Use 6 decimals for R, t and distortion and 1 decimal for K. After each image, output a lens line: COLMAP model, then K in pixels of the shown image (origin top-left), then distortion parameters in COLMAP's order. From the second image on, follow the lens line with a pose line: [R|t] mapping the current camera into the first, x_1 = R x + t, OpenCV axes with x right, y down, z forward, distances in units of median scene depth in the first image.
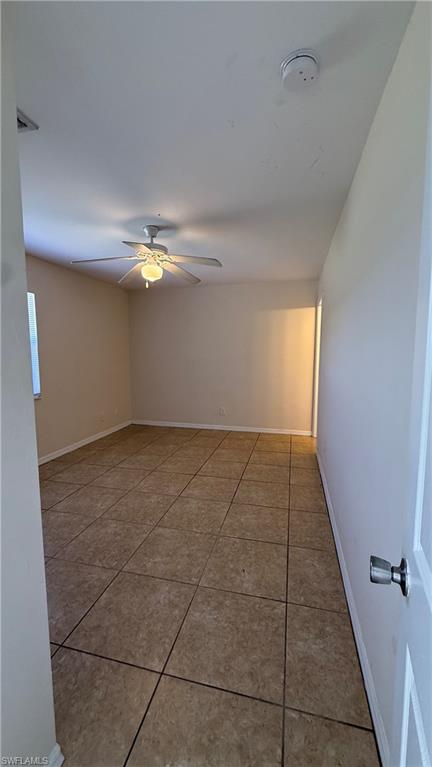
lens RADIAL K [[306.0, 0, 212.7], [0, 306.0, 381.2], [0, 0, 1]] dist [-0.002152, 0.000310]
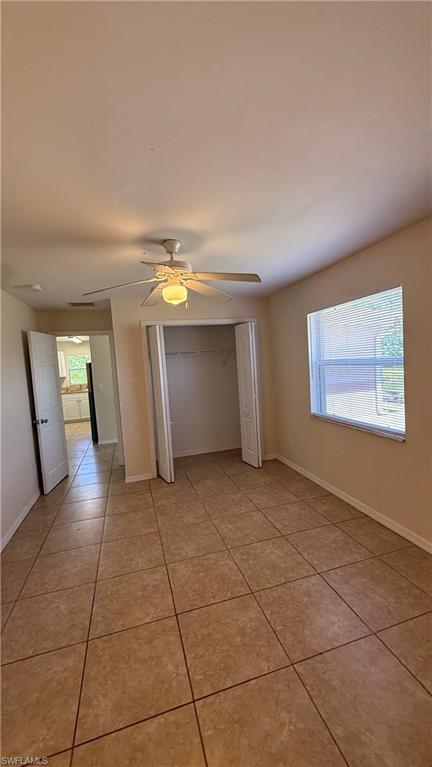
lens RADIAL K [[306.0, 0, 217.2], [0, 306.0, 382.3], [0, 0, 1]] dist [-0.002152, 0.000310]
pose [[-0.851319, 0.088864, -0.517068, 0.152994], [0.008389, 0.987731, 0.155940, -0.234069], [0.524582, 0.128417, -0.841619, 1.710475]]
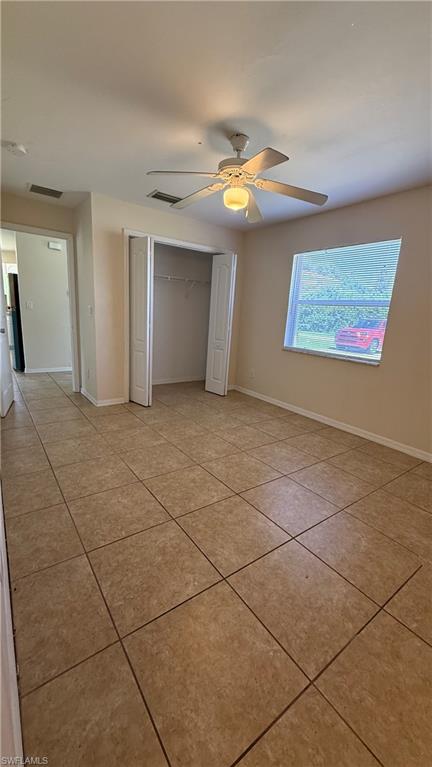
lens RADIAL K [[306.0, 0, 218.1], [0, 306.0, 382.3], [0, 0, 1]] dist [-0.002152, 0.000310]
pose [[-0.624225, 0.137521, -0.769045, 0.503284], [-0.138767, 0.949215, 0.282375, -0.106995], [0.768821, 0.282984, -0.573440, 1.494364]]
